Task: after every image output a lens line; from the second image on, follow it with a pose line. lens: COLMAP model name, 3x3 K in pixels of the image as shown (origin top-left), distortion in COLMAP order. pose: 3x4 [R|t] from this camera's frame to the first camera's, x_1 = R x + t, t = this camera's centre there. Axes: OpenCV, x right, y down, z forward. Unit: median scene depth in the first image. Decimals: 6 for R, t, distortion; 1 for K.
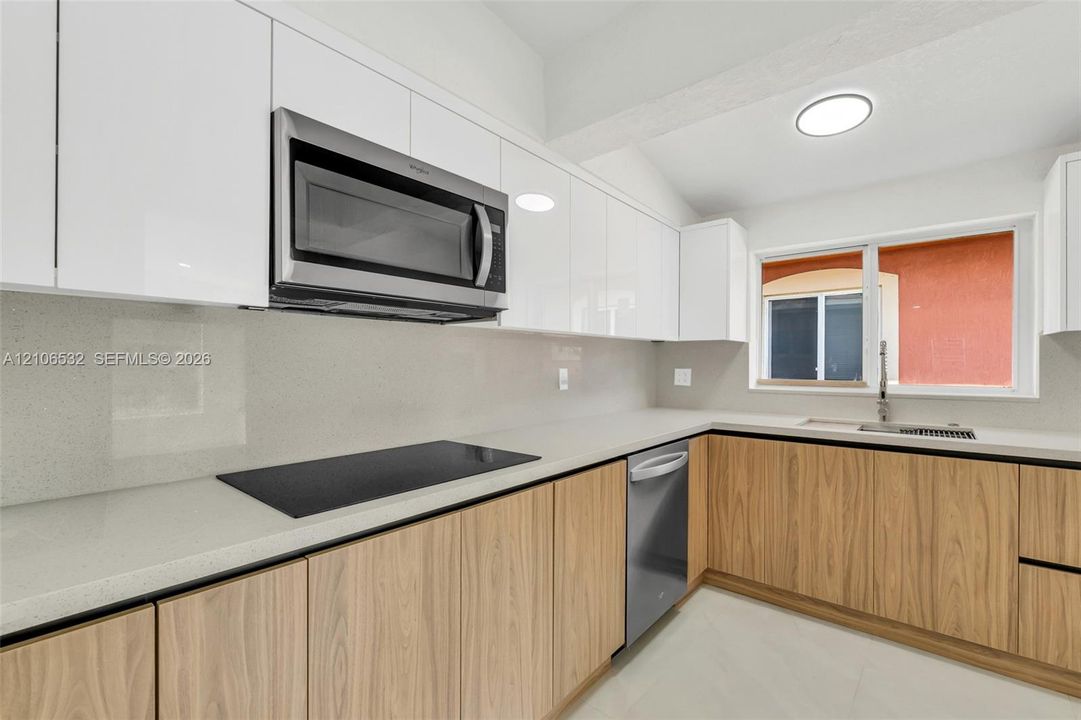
lens RADIAL K [[465.3, 0, 550.9], [0, 465.3, 366.4], [0, 0, 1]] dist [0.004020, -0.001279]
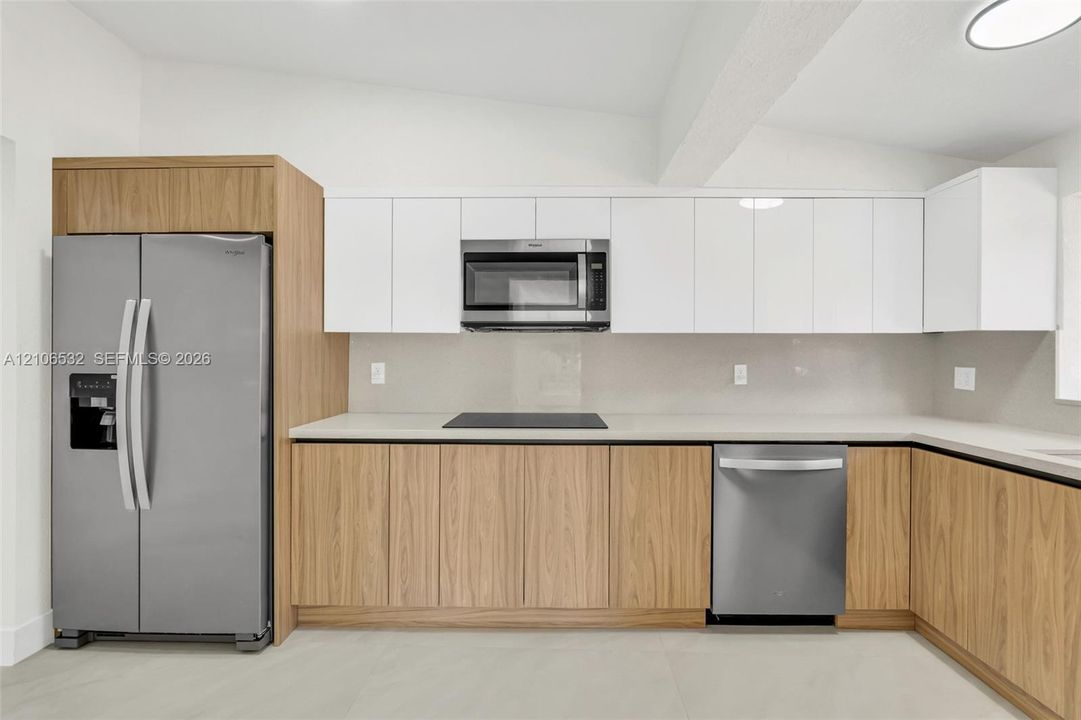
lens RADIAL K [[465.3, 0, 542.9], [0, 465.3, 358.3], [0, 0, 1]] dist [0.004020, -0.001279]
pose [[0.628473, 0.004451, -0.777818, 0.677858], [-0.006634, 0.999978, 0.000362, -0.008509], [0.777803, 0.004933, 0.628489, -0.024384]]
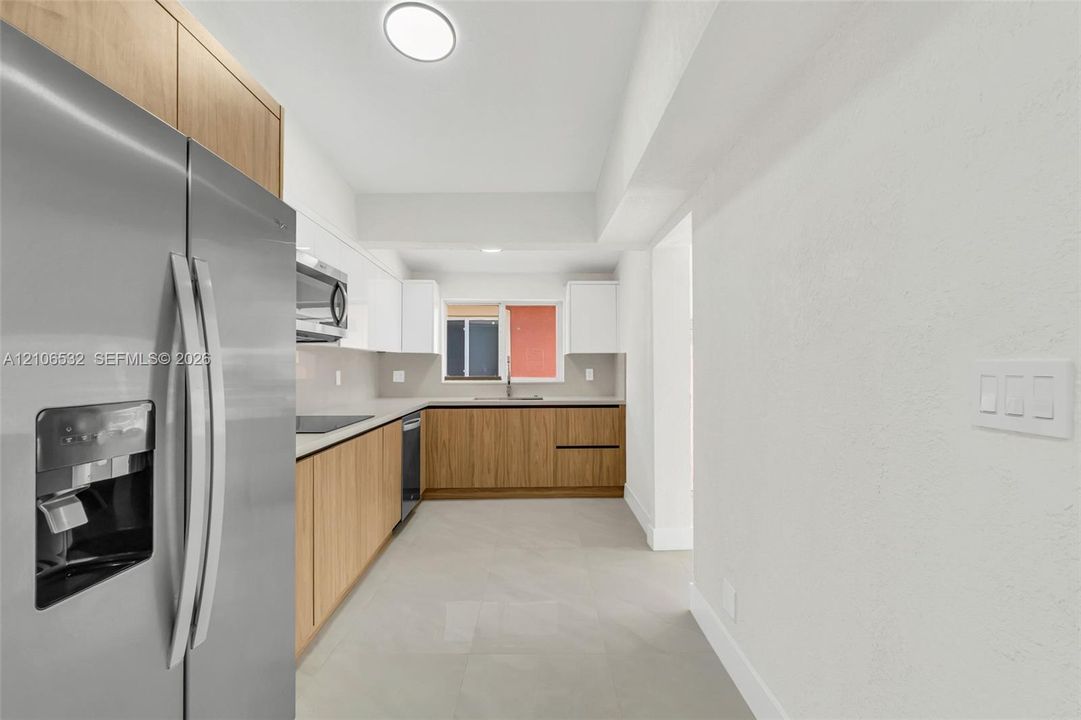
lens RADIAL K [[465.3, 0, 539.3], [0, 465.3, 360.3], [0, 0, 1]] dist [0.004020, -0.001279]
pose [[0.754017, 0.005956, 0.656828, -0.550666], [0.007291, 0.999821, -0.017435, 0.001580], [-0.656814, 0.017935, 0.753839, -0.650080]]
